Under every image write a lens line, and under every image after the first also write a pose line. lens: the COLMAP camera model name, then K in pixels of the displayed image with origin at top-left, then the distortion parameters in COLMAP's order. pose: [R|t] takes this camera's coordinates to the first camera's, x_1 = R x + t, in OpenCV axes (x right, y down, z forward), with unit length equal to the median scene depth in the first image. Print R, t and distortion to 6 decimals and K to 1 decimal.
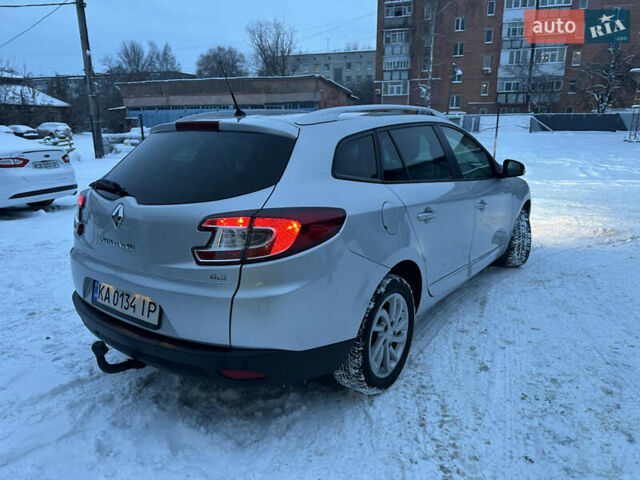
lens RADIAL K [[456.5, 0, 323.0], [0, 456.5, 244.5], [0, 0, 1]] dist [0.011704, -0.007778]
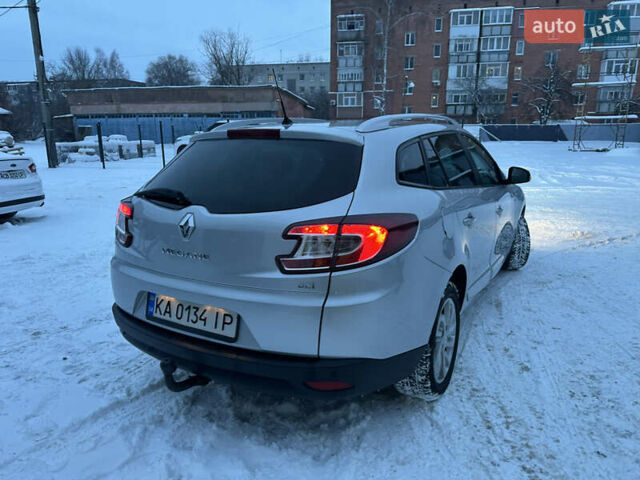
lens RADIAL K [[456.1, 0, 323.9], [0, 456.1, 236.7], [0, 0, 1]] dist [0.030197, -0.035340]
pose [[0.994589, -0.018776, 0.102181, -0.067837], [0.022464, 0.999133, -0.035057, 0.000340], [-0.101434, 0.037163, 0.994148, 0.004390]]
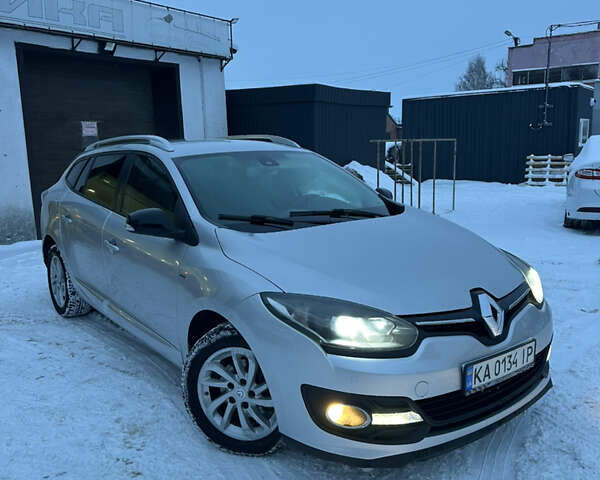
lens RADIAL K [[565.5, 0, 288.6], [0, 565.5, 239.7], [0, 0, 1]] dist [0.088204, -0.188830]
pose [[-0.296783, 0.176080, -0.938571, 0.555720], [-0.210266, 0.946683, 0.244090, -0.189827], [0.931508, 0.269792, -0.243936, 0.691951]]
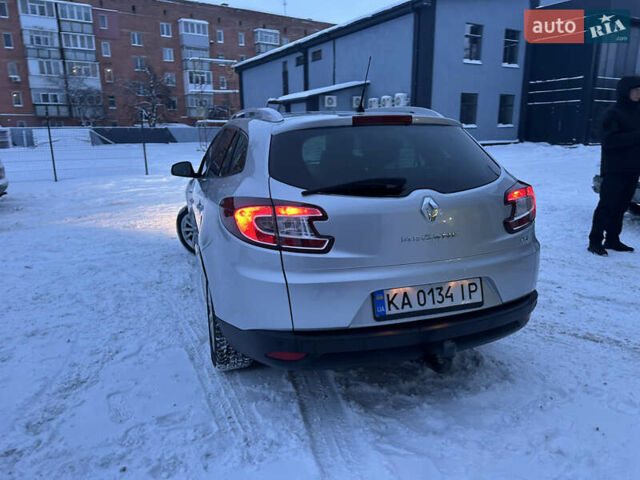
lens RADIAL K [[461.9, 0, 320.0], [0, 461.9, 240.0], [0, 0, 1]] dist [0.006532, -0.004092]
pose [[0.594674, -0.180711, 0.783394, -0.354351], [0.213148, 0.974980, 0.063104, -0.028349], [-0.775197, 0.129453, 0.618313, 0.152520]]
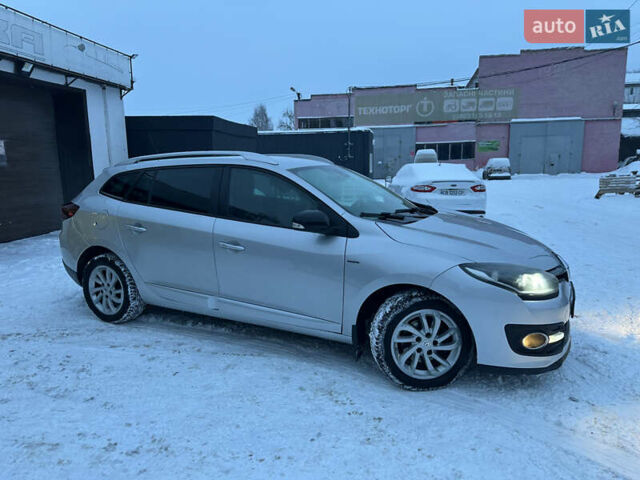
lens RADIAL K [[453.6, 0, 320.0], [0, 453.6, 240.0], [0, 0, 1]] dist [0.060093, -0.077611]
pose [[0.156004, 0.165165, -0.973850, 0.588252], [-0.236642, 0.963458, 0.125494, -0.118059], [0.958991, 0.210876, 0.189389, 0.436702]]
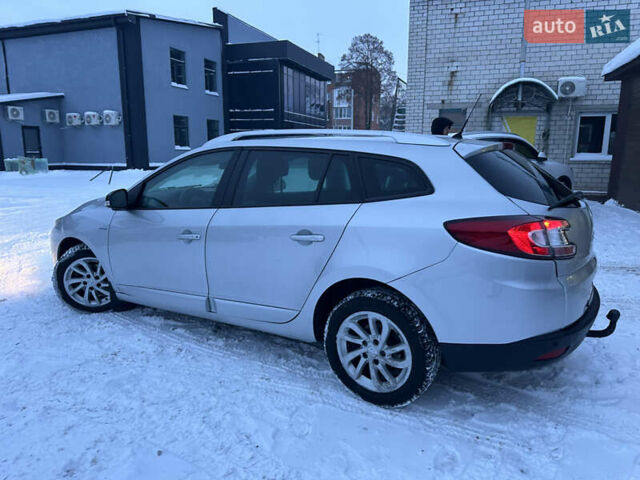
lens RADIAL K [[456.1, 0, 323.9], [0, 456.1, 236.7], [0, 0, 1]] dist [0.030197, -0.035340]
pose [[-0.065627, -0.172171, 0.982879, -0.440382], [0.247964, 0.951291, 0.183194, -0.114177], [-0.966544, 0.255741, -0.019739, 0.462245]]
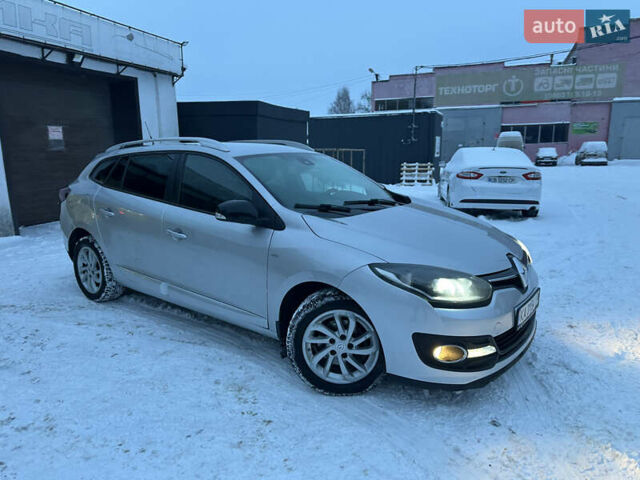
lens RADIAL K [[453.6, 0, 320.0], [0, 453.6, 240.0], [0, 0, 1]] dist [0.060093, -0.077611]
pose [[-0.029393, 0.201852, -0.978975, 0.576947], [-0.240641, 0.949164, 0.202930, -0.153469], [0.970169, 0.241546, 0.020675, 0.564412]]
